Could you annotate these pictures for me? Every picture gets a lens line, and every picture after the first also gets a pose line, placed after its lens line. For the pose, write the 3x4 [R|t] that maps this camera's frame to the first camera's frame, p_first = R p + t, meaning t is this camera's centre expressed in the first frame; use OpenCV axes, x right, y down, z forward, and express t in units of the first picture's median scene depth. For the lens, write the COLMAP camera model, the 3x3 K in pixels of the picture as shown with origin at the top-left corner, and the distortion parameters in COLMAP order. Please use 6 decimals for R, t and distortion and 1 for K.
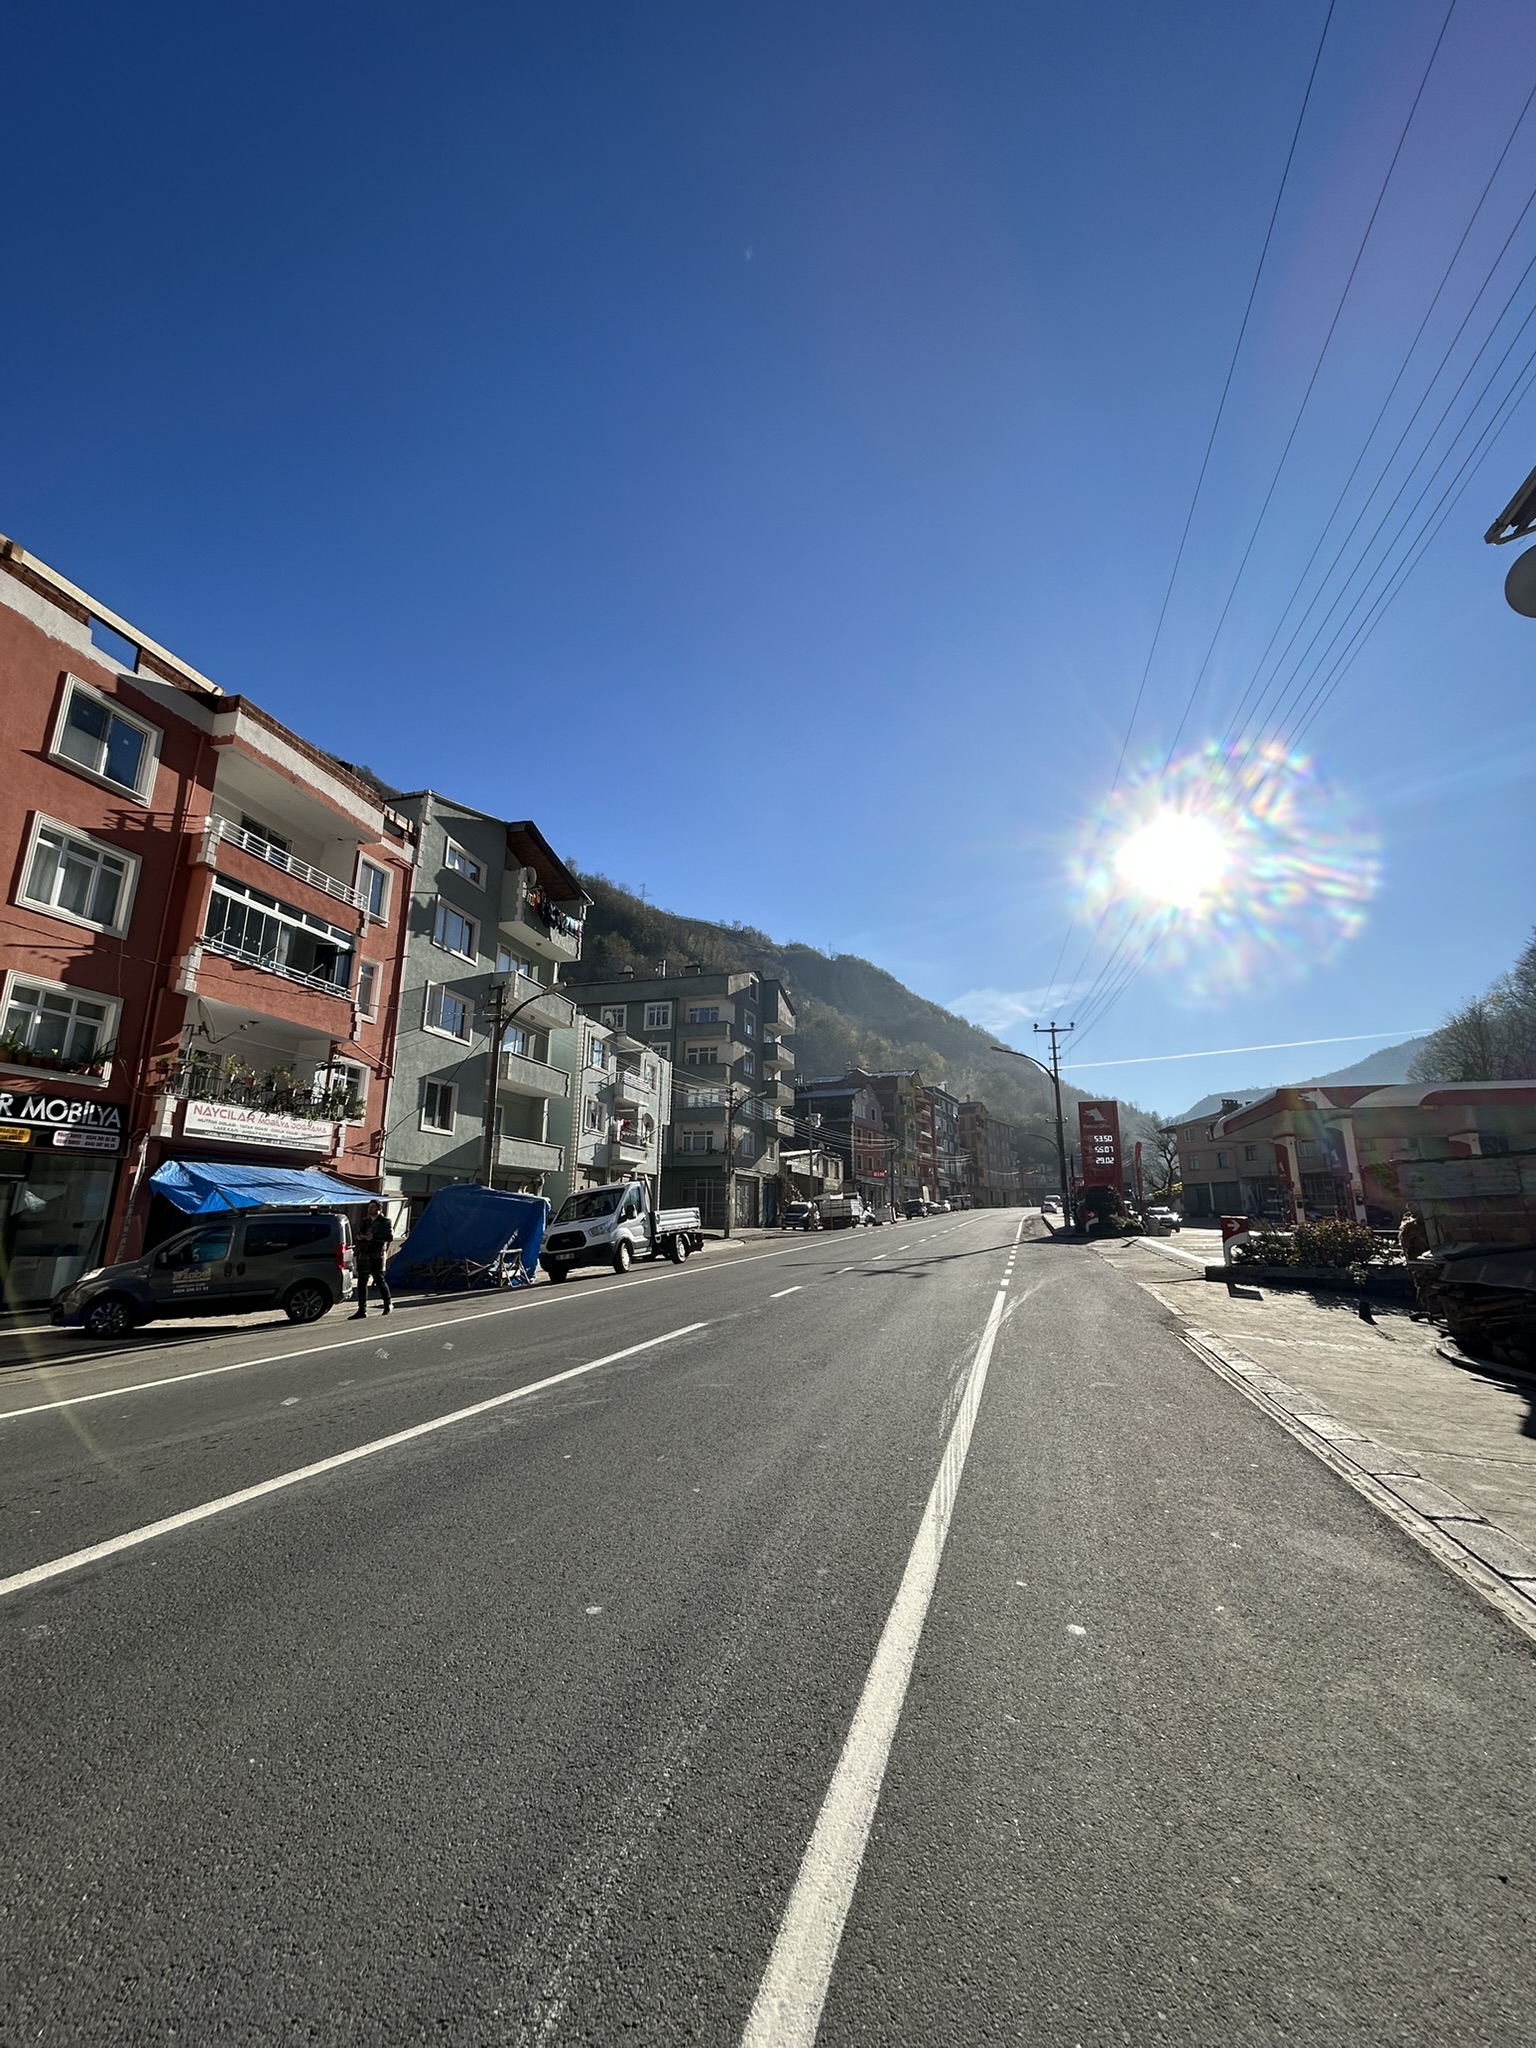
lens RADIAL K [[827.1, 0, 768.0], [0, 827.1, 1024.0], [0, 0, 1]] dist [0.000361, 0.000255]
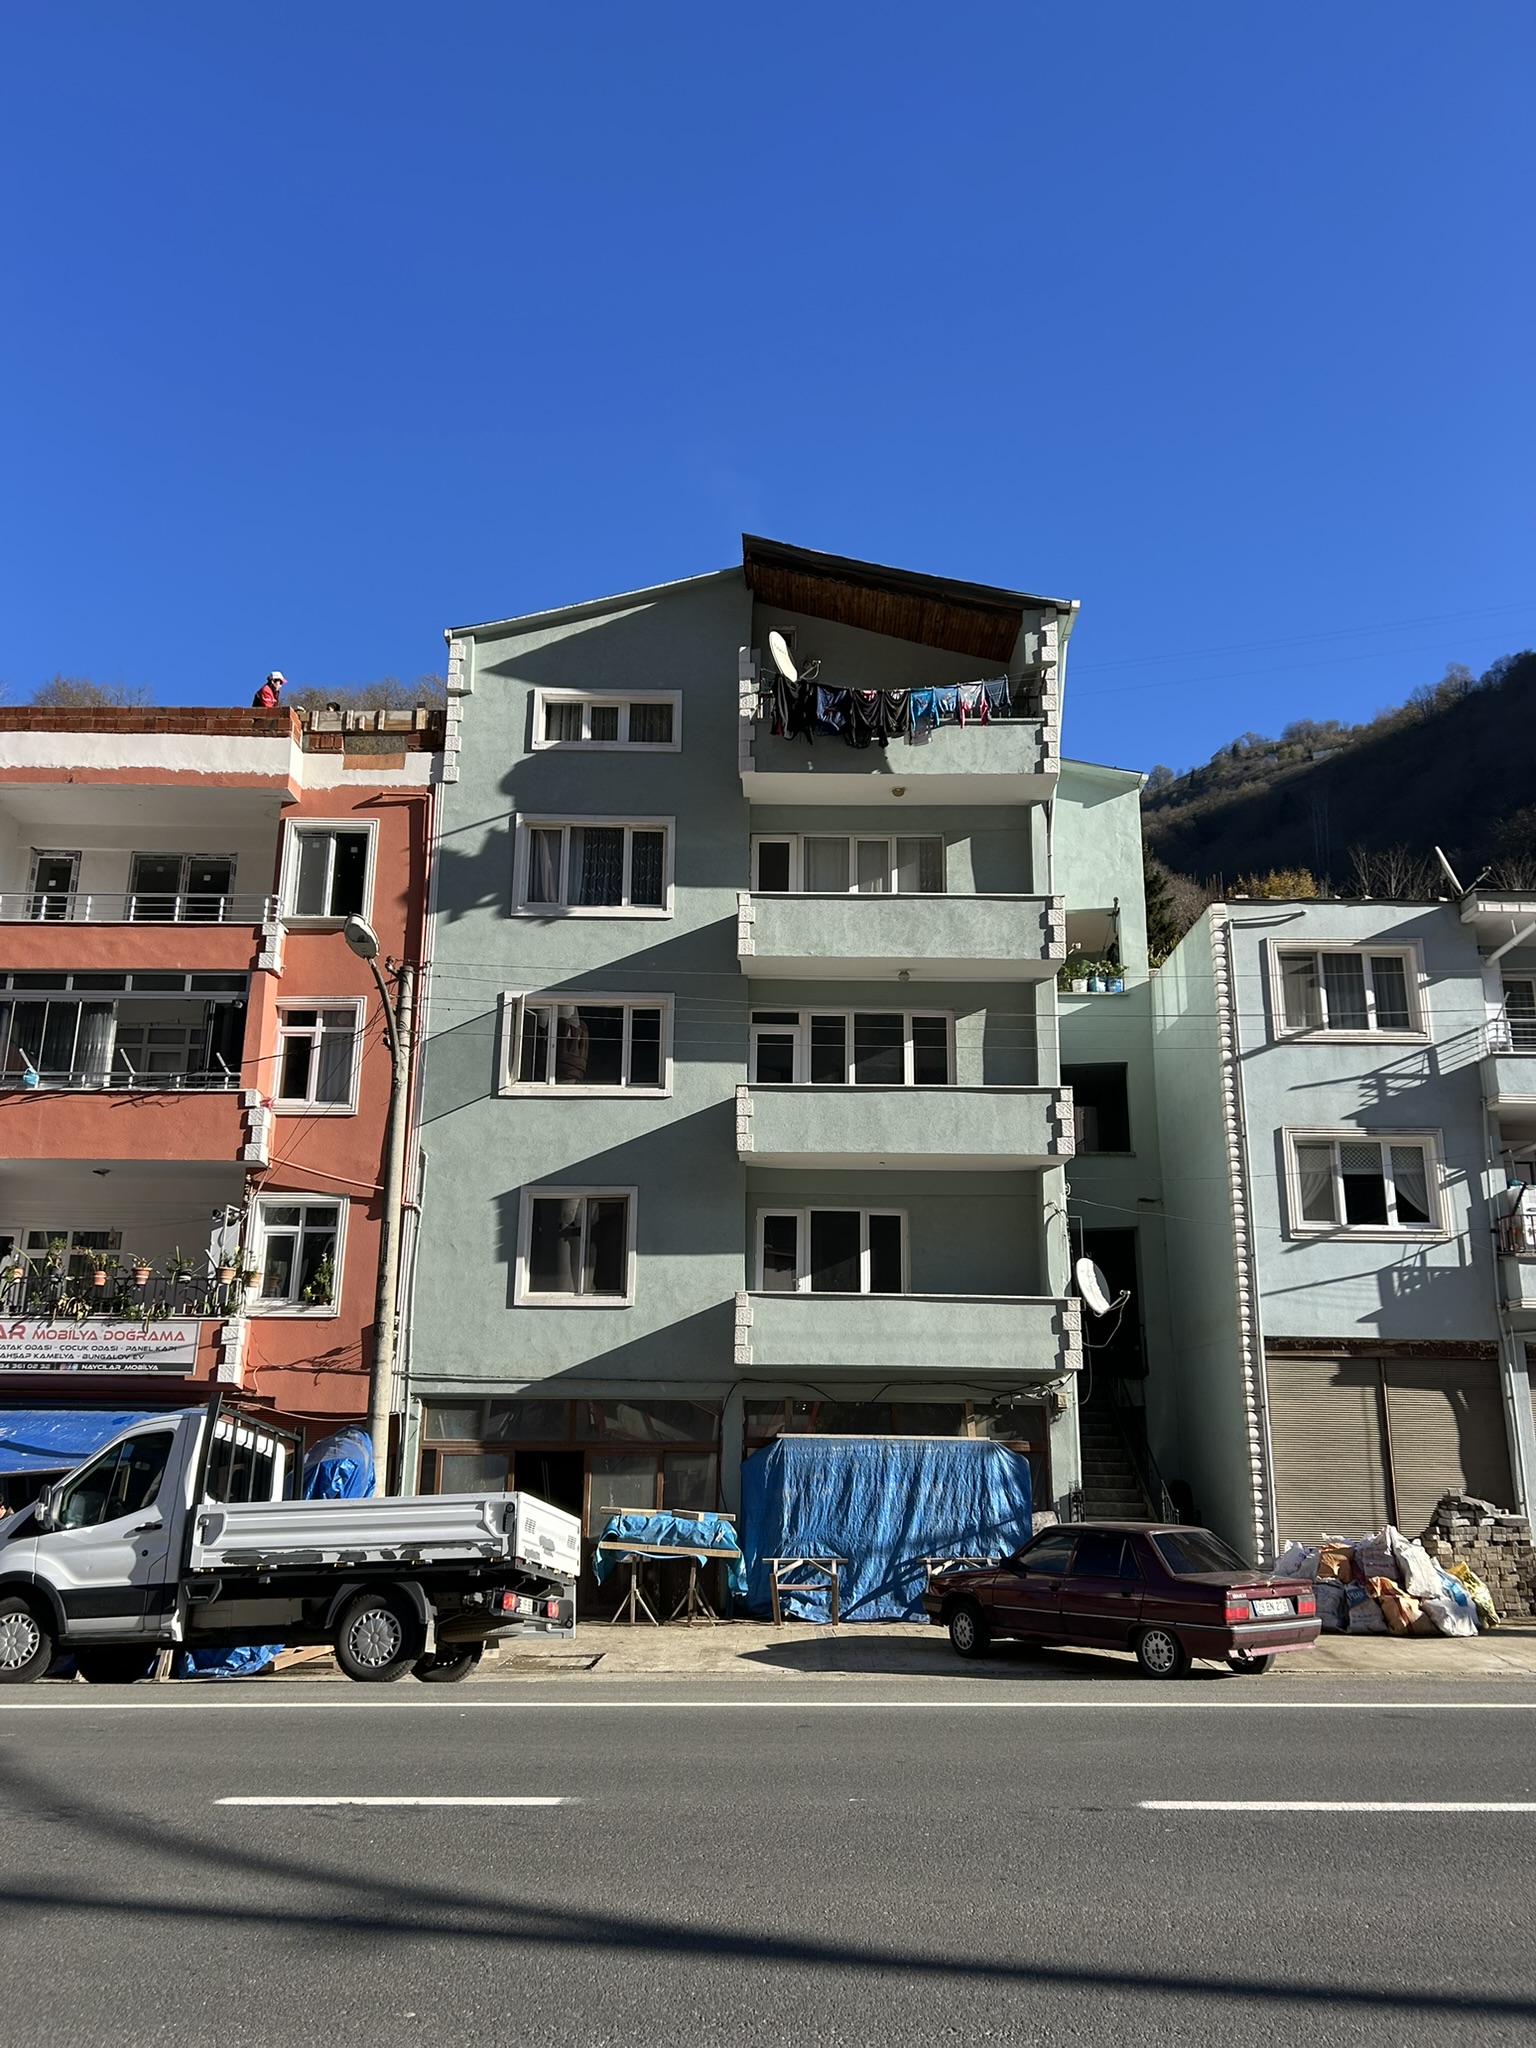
lens RADIAL K [[1561.1, 0, 768.0], [0, 1561.1, 1024.0], [0, 0, 1]] dist [0.142253, -0.227074]
pose [[0.216332, -0.257618, -0.941718, 0.384486], [0.213227, 0.953741, -0.211924, 0.153704], [0.952751, -0.154953, 0.261256, 0.731492]]
